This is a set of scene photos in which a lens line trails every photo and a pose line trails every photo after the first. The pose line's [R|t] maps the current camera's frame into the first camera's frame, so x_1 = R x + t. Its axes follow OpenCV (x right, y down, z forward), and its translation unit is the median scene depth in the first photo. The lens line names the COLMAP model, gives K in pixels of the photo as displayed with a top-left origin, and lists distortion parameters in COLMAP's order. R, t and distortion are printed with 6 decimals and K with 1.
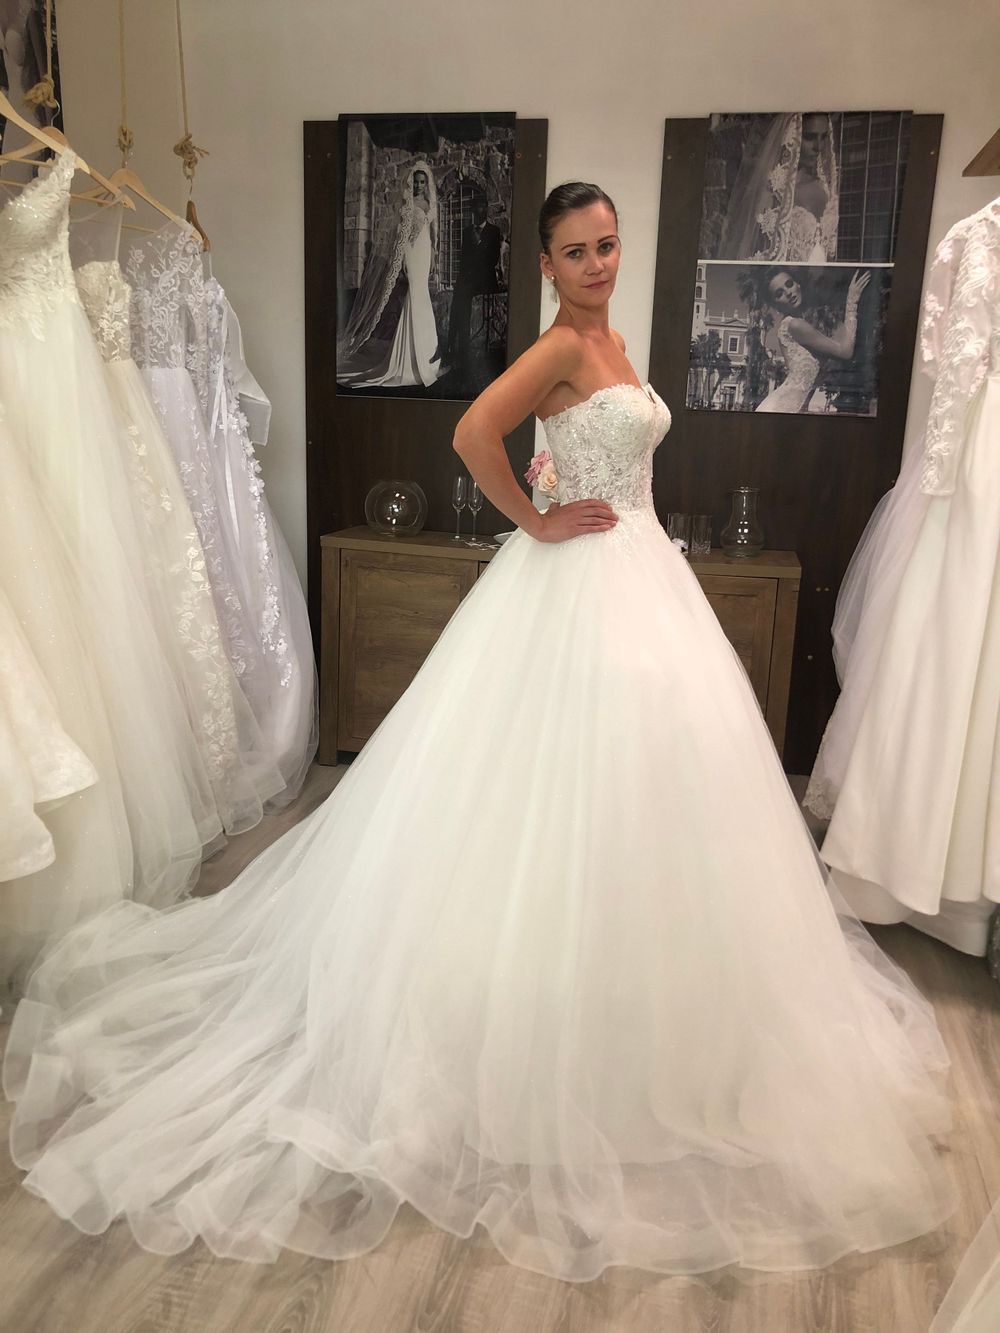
lens RADIAL K [[1096.0, 0, 508.2], [0, 1096.0, 652.8], [0, 0, 1]] dist [0.001188, 0.002803]
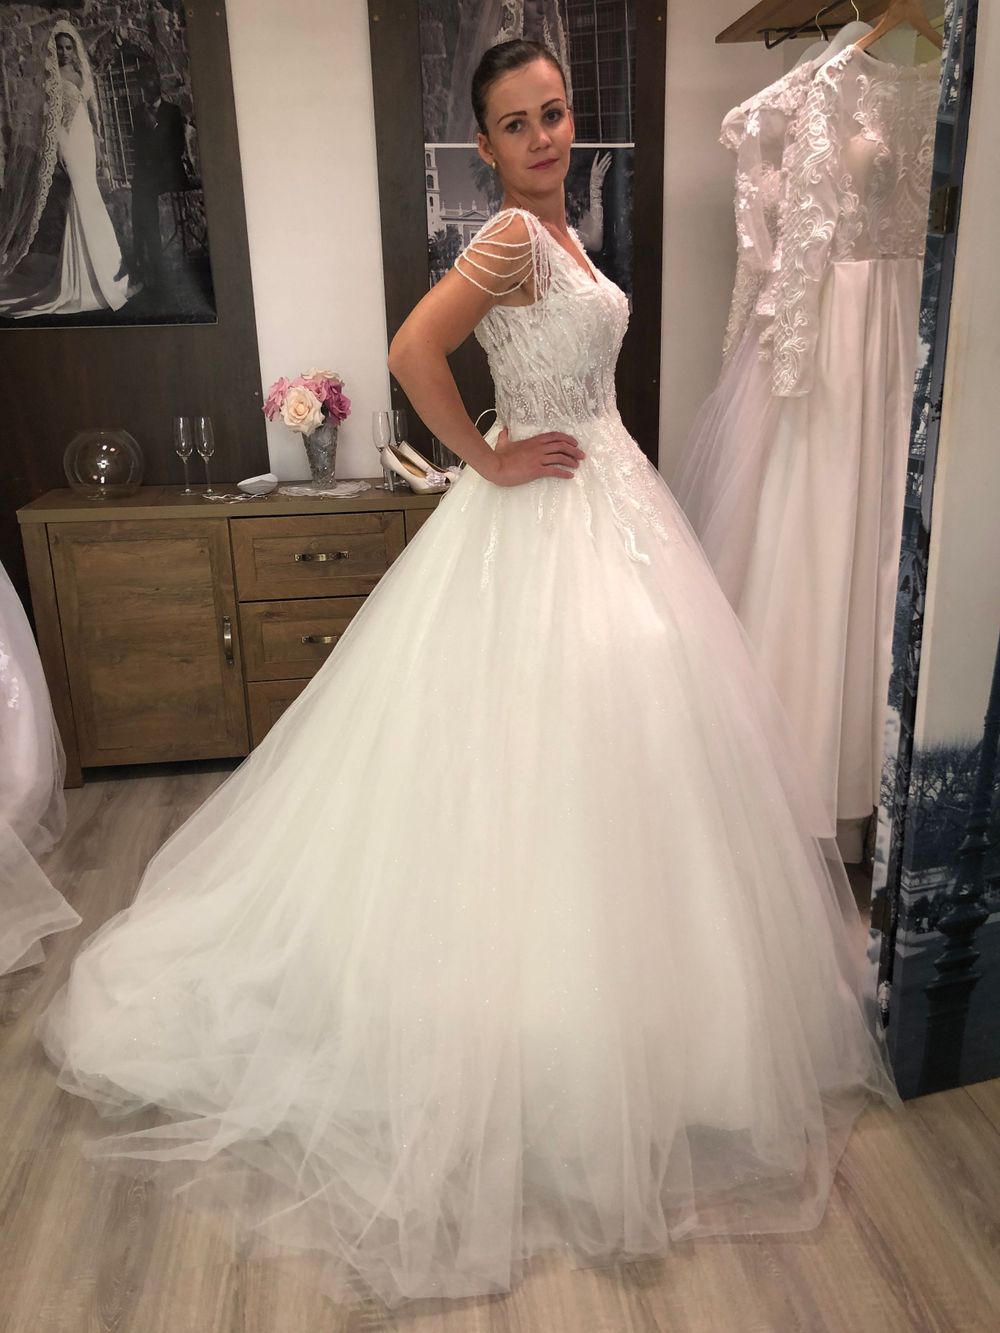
lens RADIAL K [[1096.0, 0, 518.6], [0, 1096.0, 663.4], [0, 0, 1]] dist [0.001188, 0.002803]
pose [[0.936329, -0.163708, 0.310623, -0.095062], [0.136094, 0.984710, 0.108737, -0.034739], [-0.323675, -0.059540, 0.944293, 0.125525]]
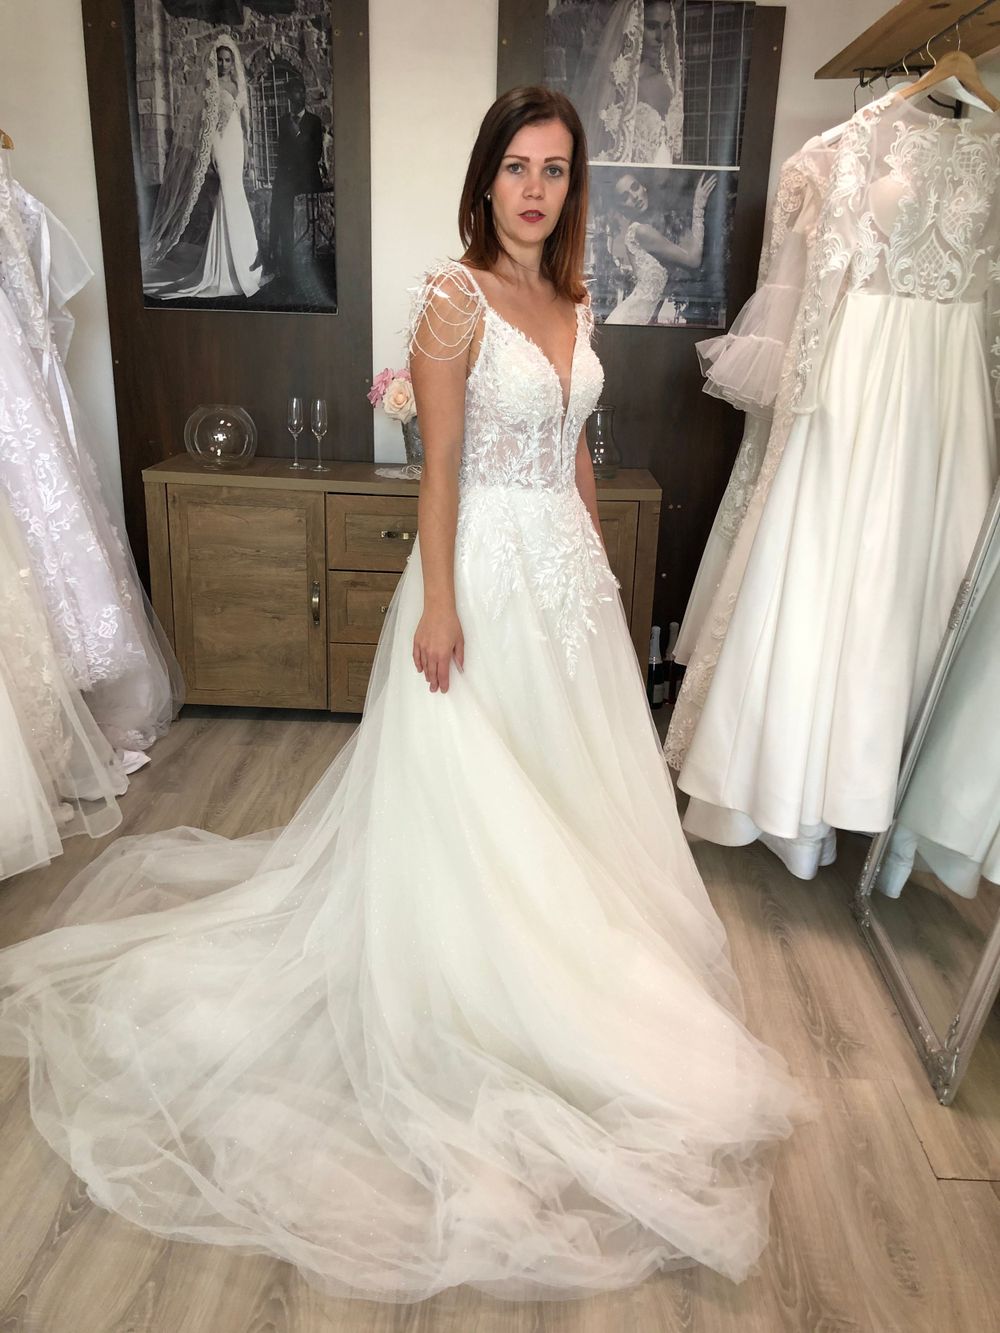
lens RADIAL K [[1096.0, 0, 520.6], [0, 1096.0, 656.4], [0, 0, 1]] dist [0.001188, 0.002803]
pose [[0.980351, -0.066657, 0.185657, -0.044368], [0.048215, 0.993601, 0.102137, -0.032513], [-0.191277, -0.091179, 0.977292, 0.049828]]
